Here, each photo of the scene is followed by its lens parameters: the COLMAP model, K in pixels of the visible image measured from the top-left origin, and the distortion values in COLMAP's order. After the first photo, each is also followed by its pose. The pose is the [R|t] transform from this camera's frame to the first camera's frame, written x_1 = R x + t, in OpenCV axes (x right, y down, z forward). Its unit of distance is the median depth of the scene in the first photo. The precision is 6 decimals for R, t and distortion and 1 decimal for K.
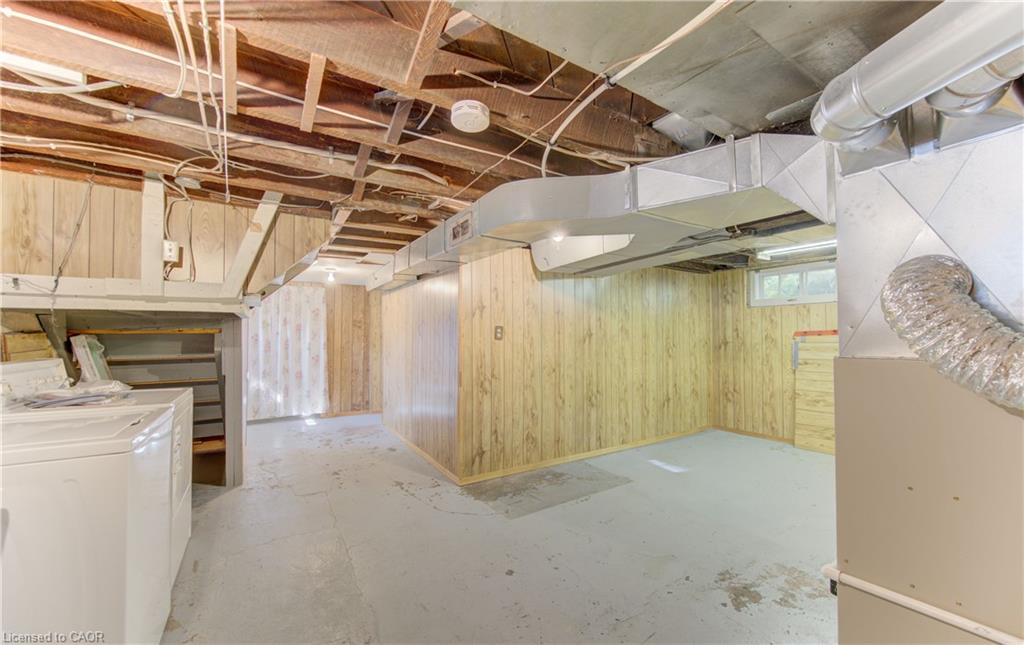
lens RADIAL K [[402.4, 0, 517.5], [0, 402.4, 326.1], [0, 0, 1]] dist [-0.000010, 0.000046]
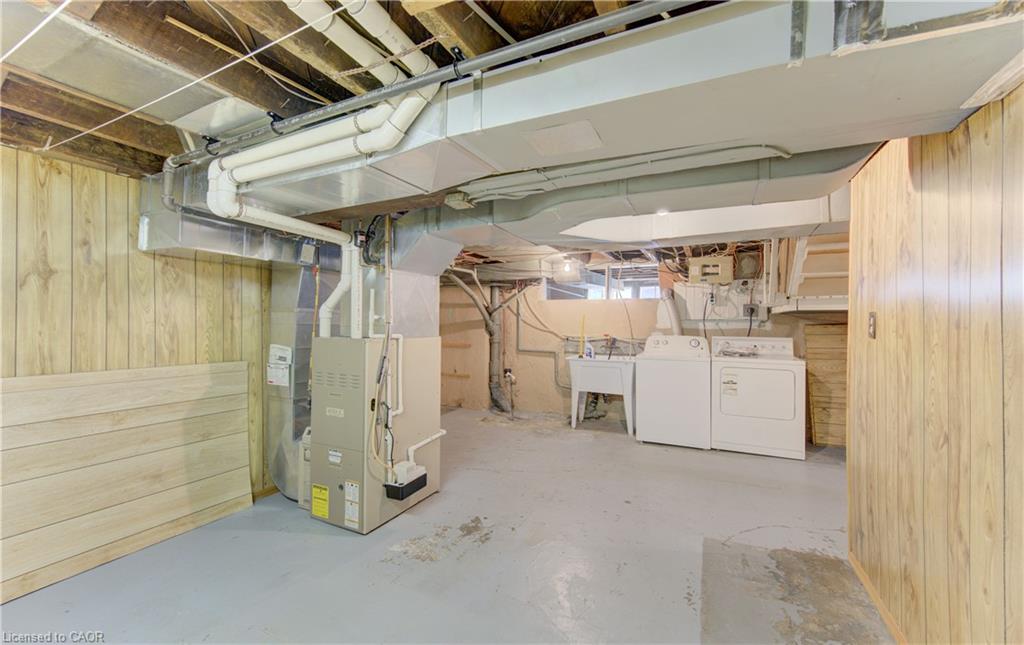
lens RADIAL K [[402.4, 0, 512.0], [0, 402.4, 321.5], [0, 0, 1]] dist [-0.000010, 0.000046]
pose [[-0.855405, 0.003239, -0.517949, 0.706539], [0.012156, 0.999831, -0.013824, 0.016990], [0.517817, -0.018121, -0.855300, 1.378279]]
